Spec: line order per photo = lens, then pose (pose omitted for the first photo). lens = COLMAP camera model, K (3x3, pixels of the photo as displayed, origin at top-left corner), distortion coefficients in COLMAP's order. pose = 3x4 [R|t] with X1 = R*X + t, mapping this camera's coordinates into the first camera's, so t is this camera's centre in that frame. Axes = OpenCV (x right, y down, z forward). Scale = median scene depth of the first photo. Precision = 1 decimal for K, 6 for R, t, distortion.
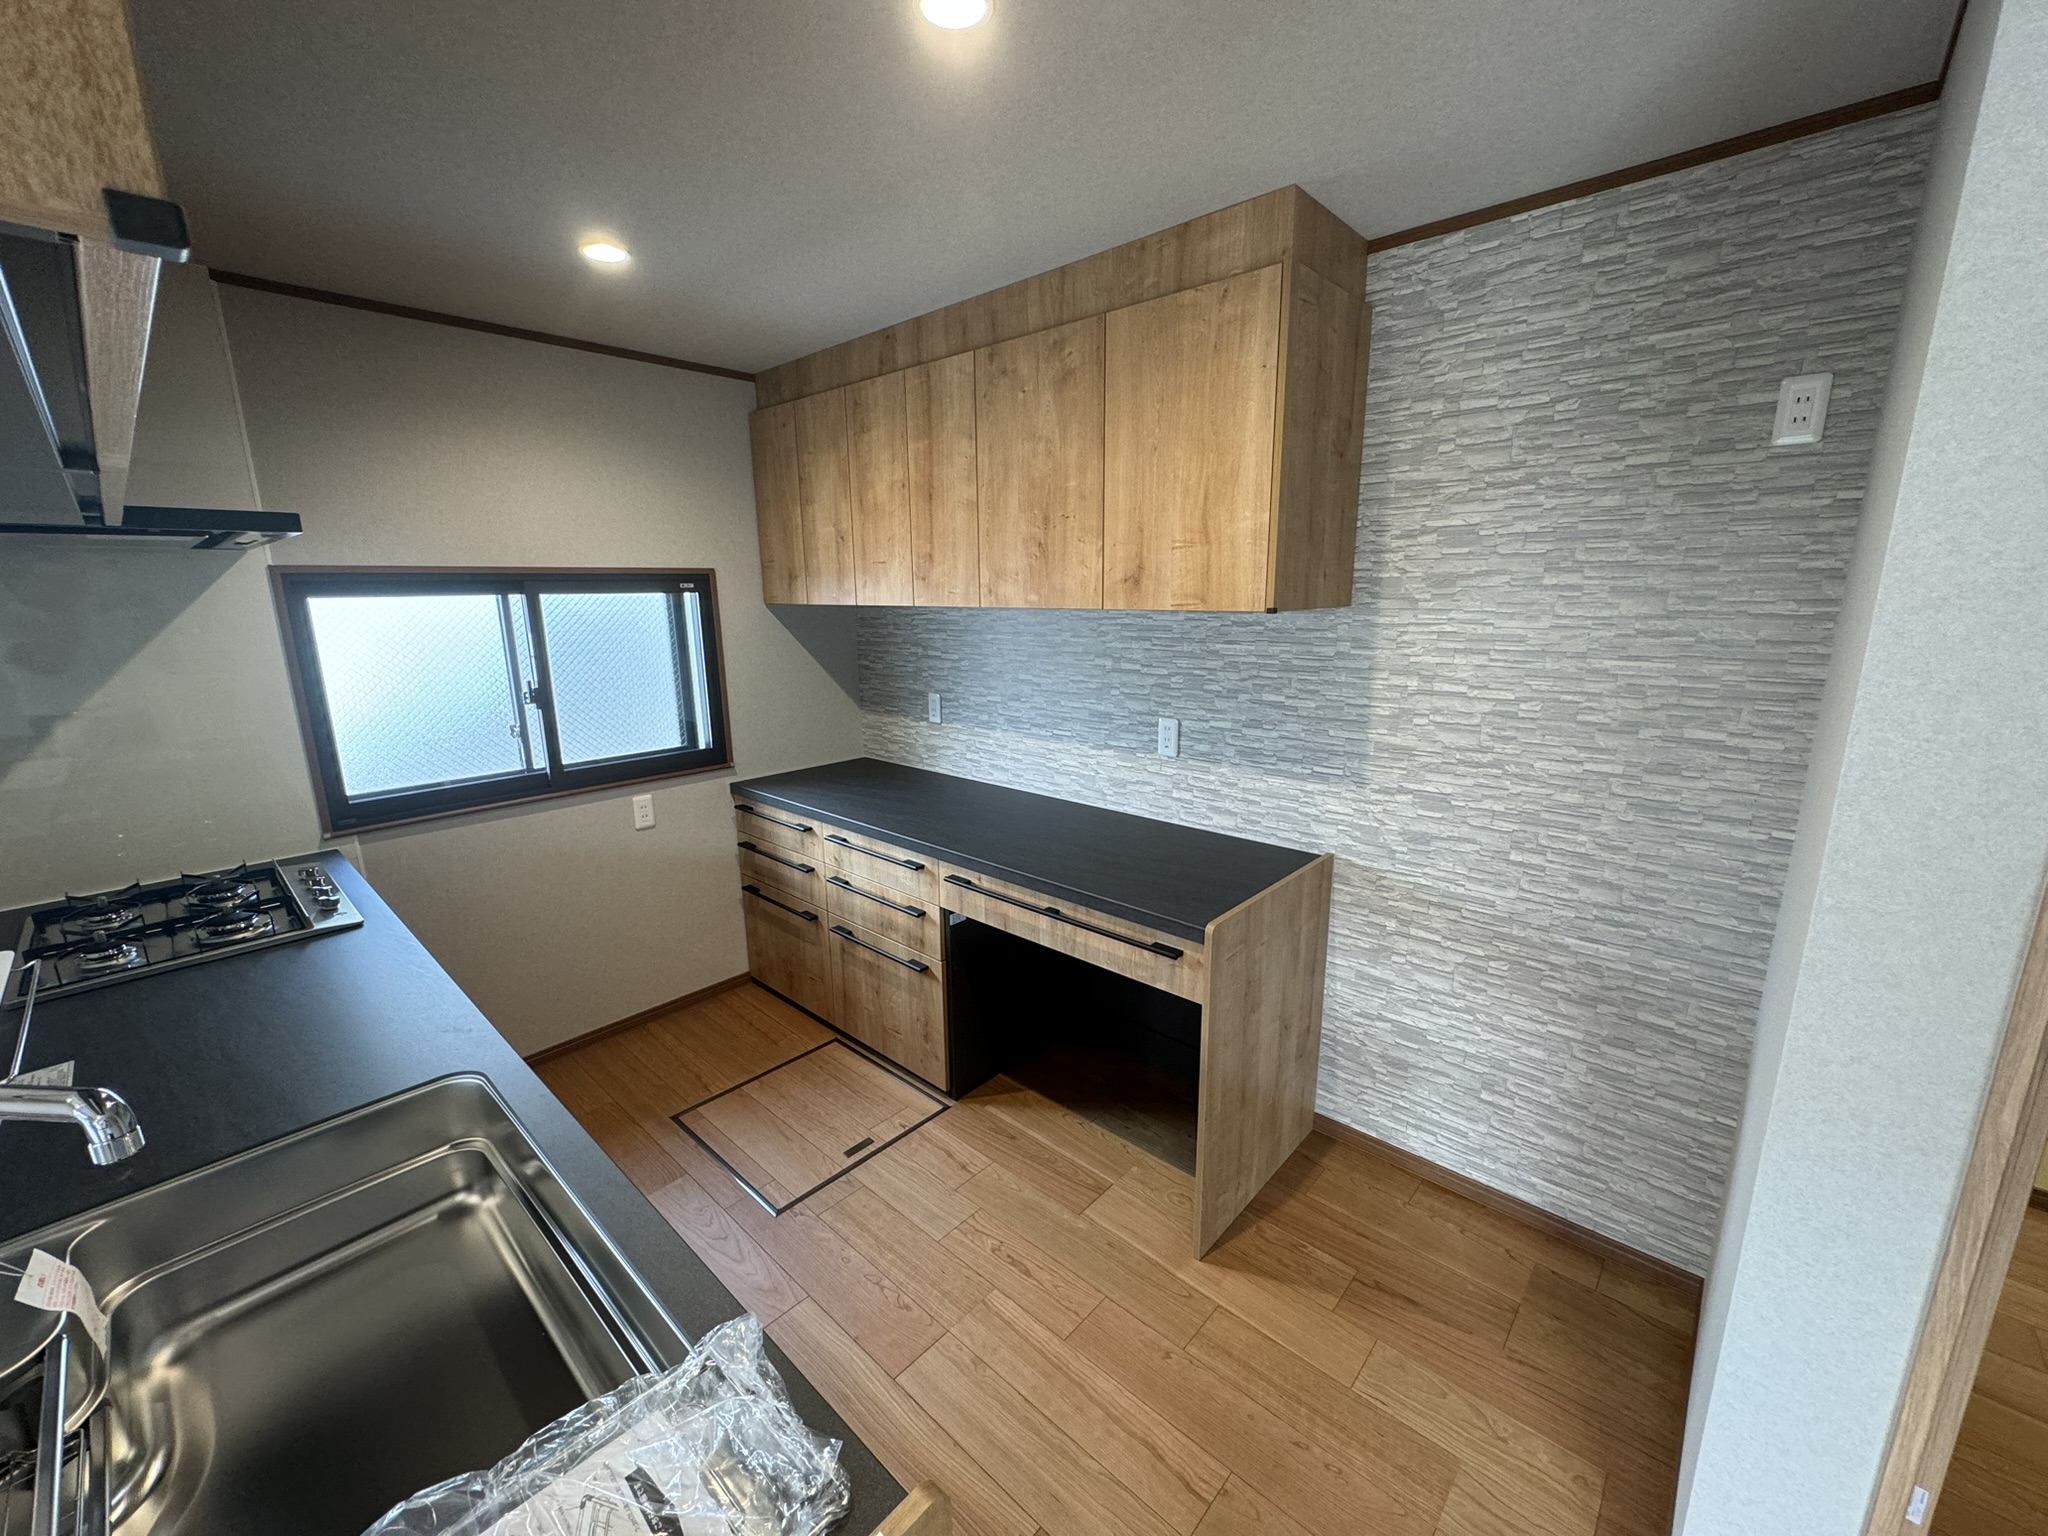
lens RADIAL K [[821.0, 0, 1029.2], [0, 821.0, 765.7], [0, 0, 1]] dist [-0.002319, 0.000637]
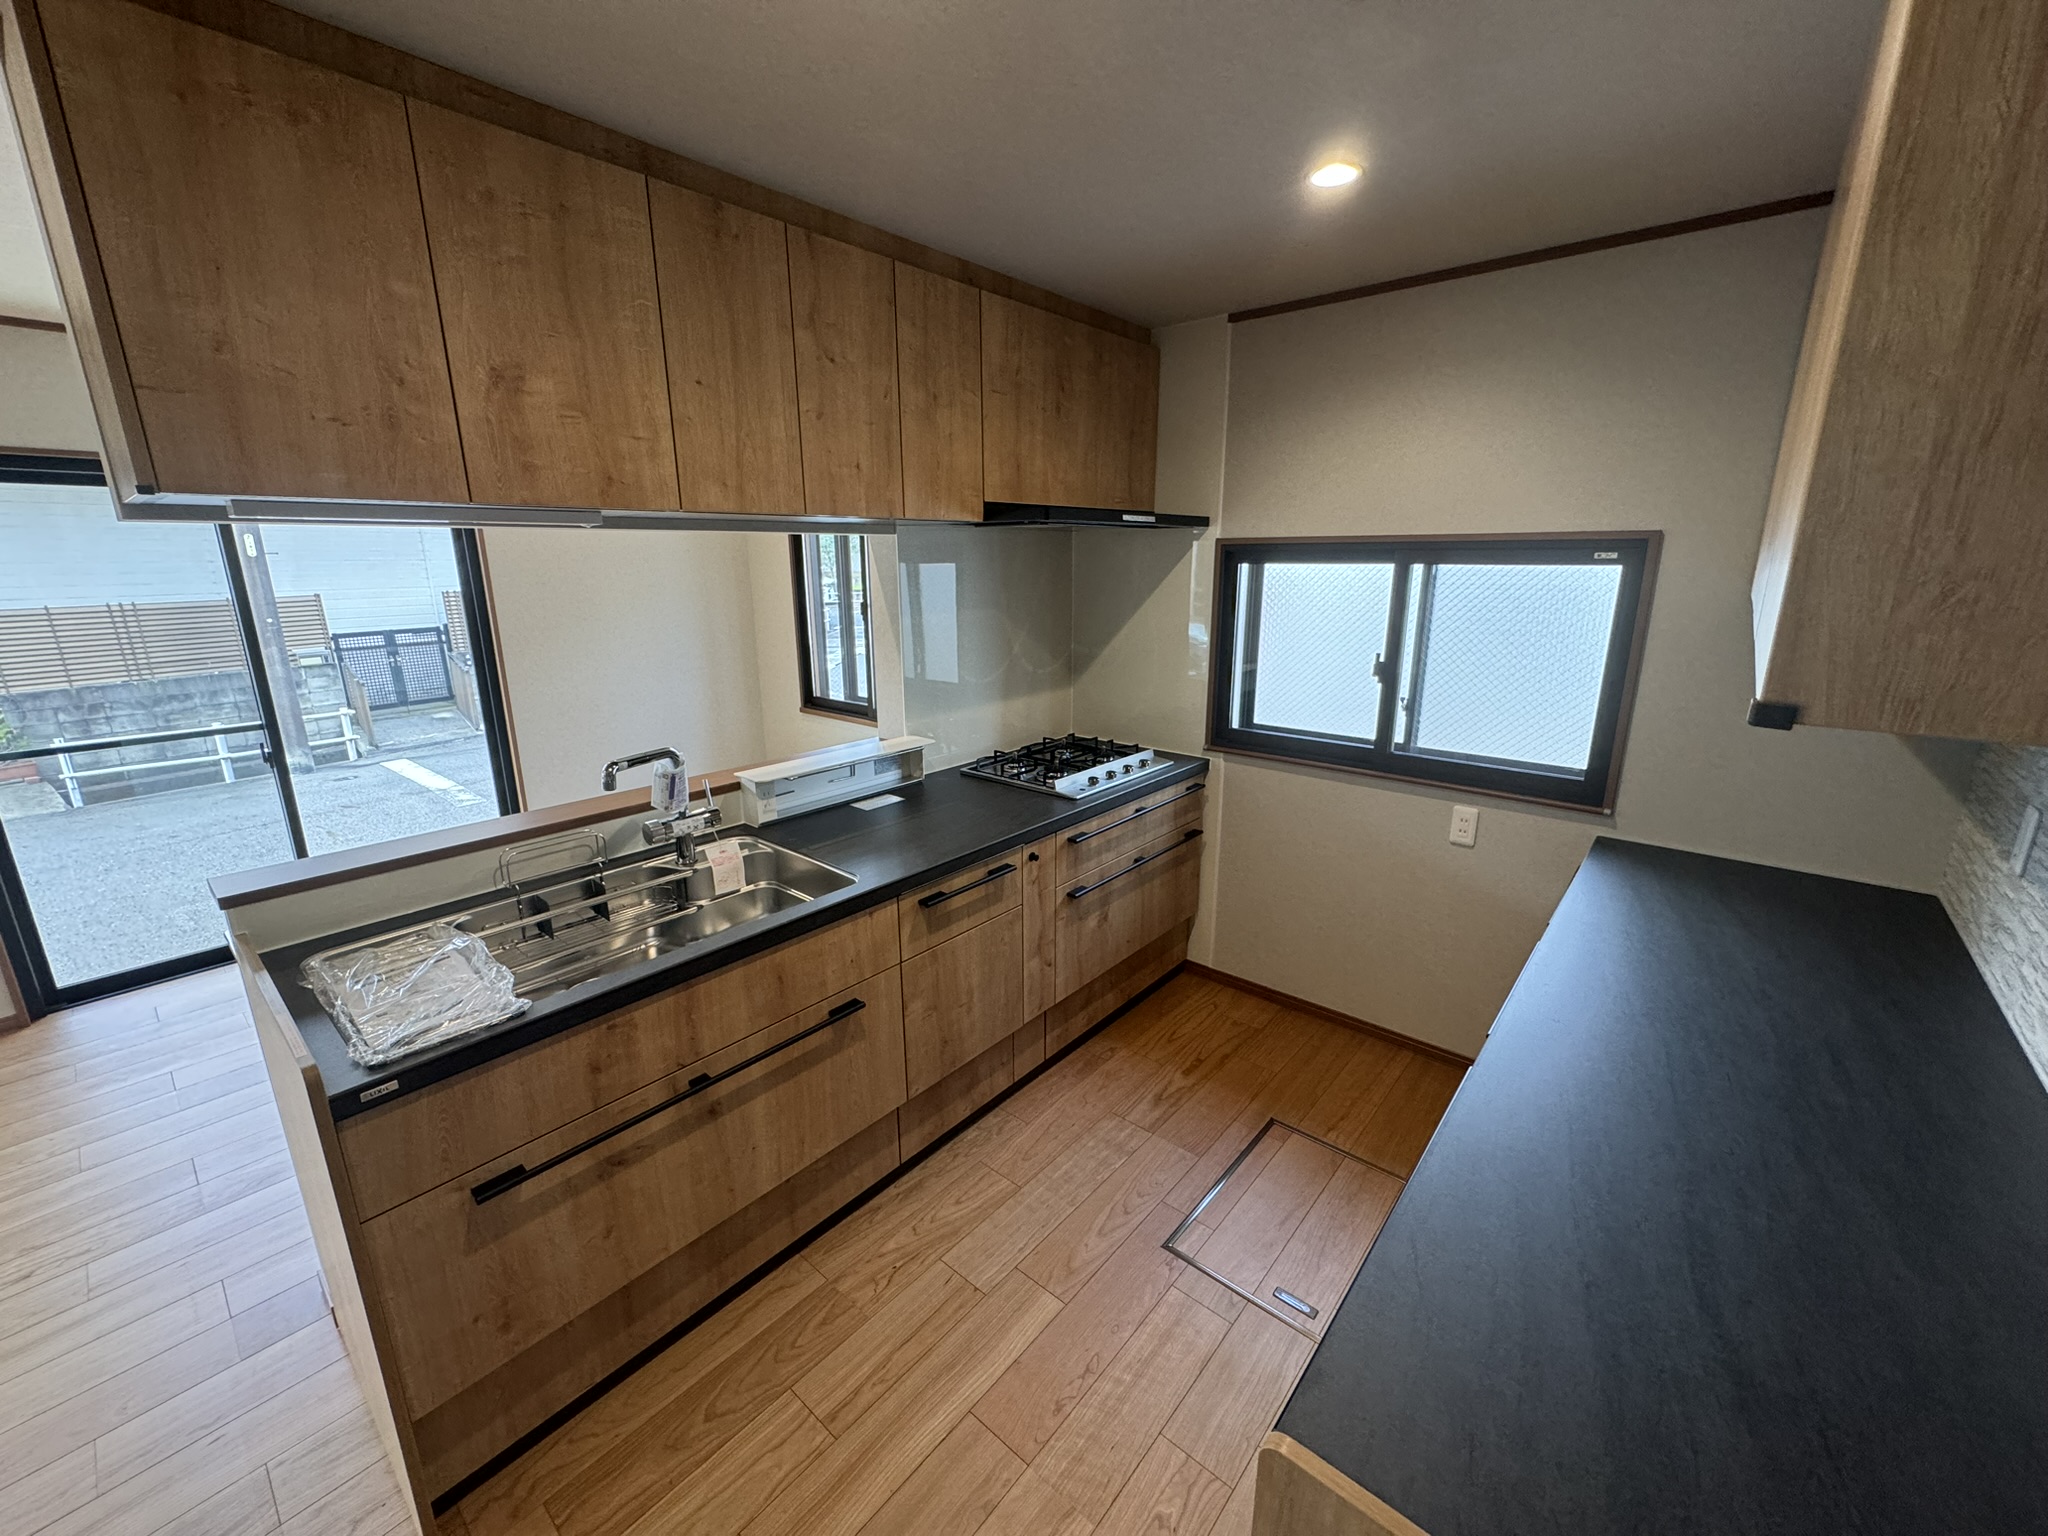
lens RADIAL K [[821.0, 0, 1021.2], [0, 821.0, 766.7], [0, 0, 1]] dist [-0.002319, 0.000637]
pose [[0.025742, 0.258697, -0.965615, 0.423971], [-0.213768, 0.945017, 0.247480, -0.150799], [0.976545, 0.200047, 0.079628, 0.638138]]
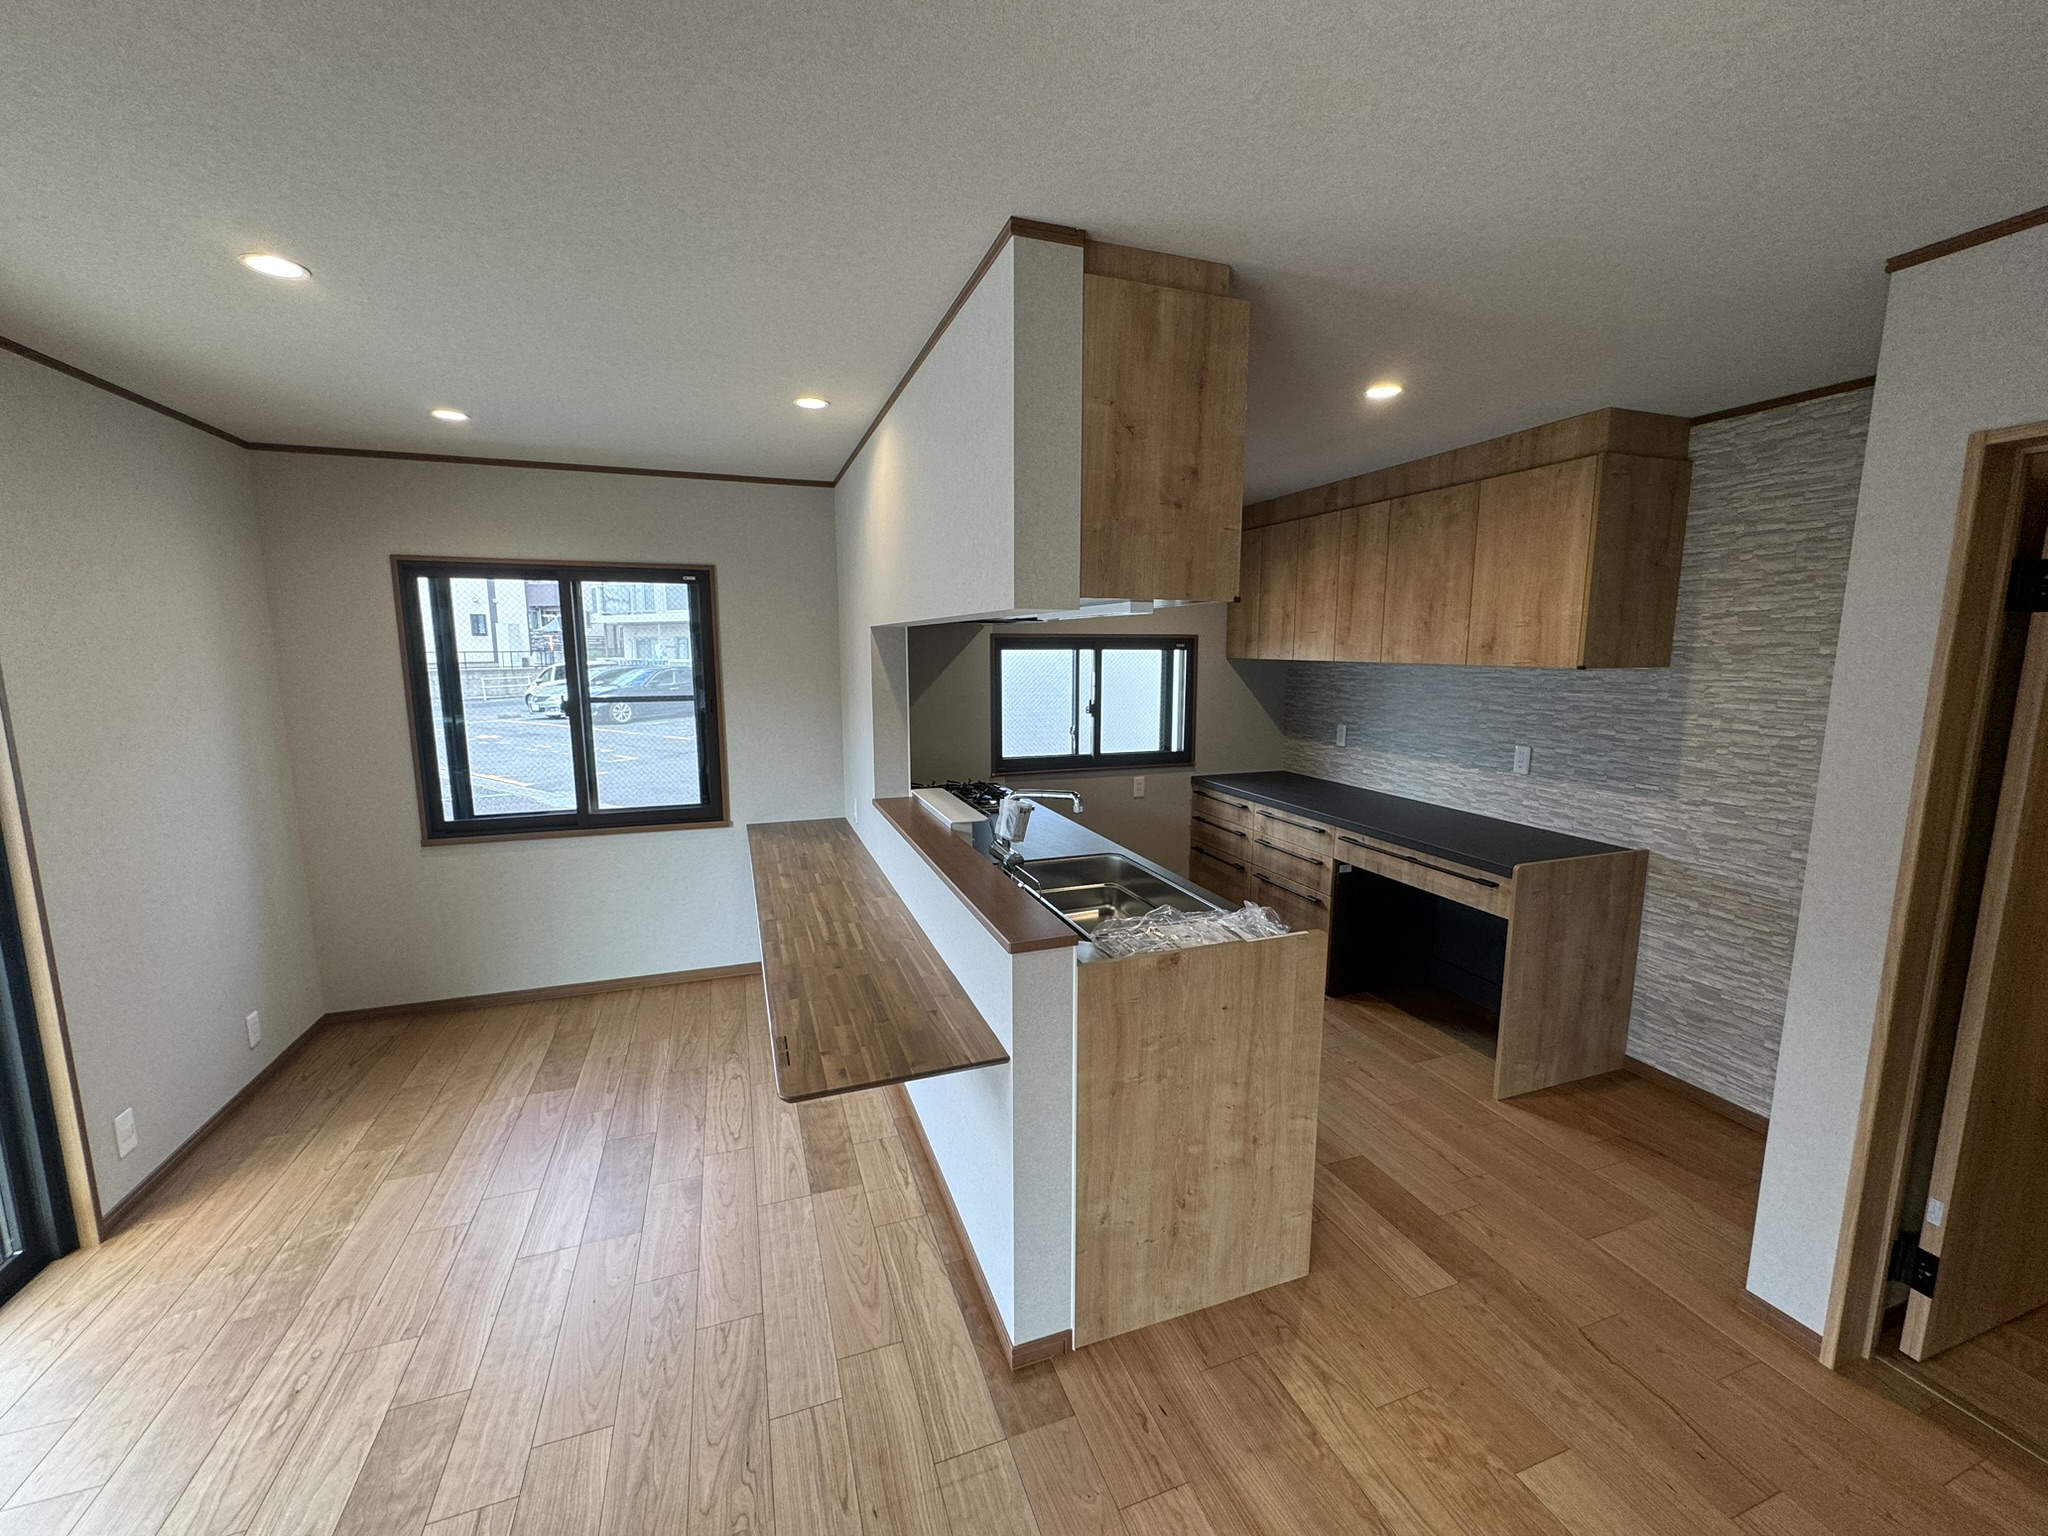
lens RADIAL K [[821.0, 0, 1021.3], [0, 821.0, 767.0], [0, 0, 1]] dist [-0.002319, 0.000637]
pose [[0.882563, 0.079443, -0.463435, 0.077483], [-0.109852, 0.993185, -0.038948, 0.139546], [0.457182, 0.085283, 0.885275, -0.673676]]
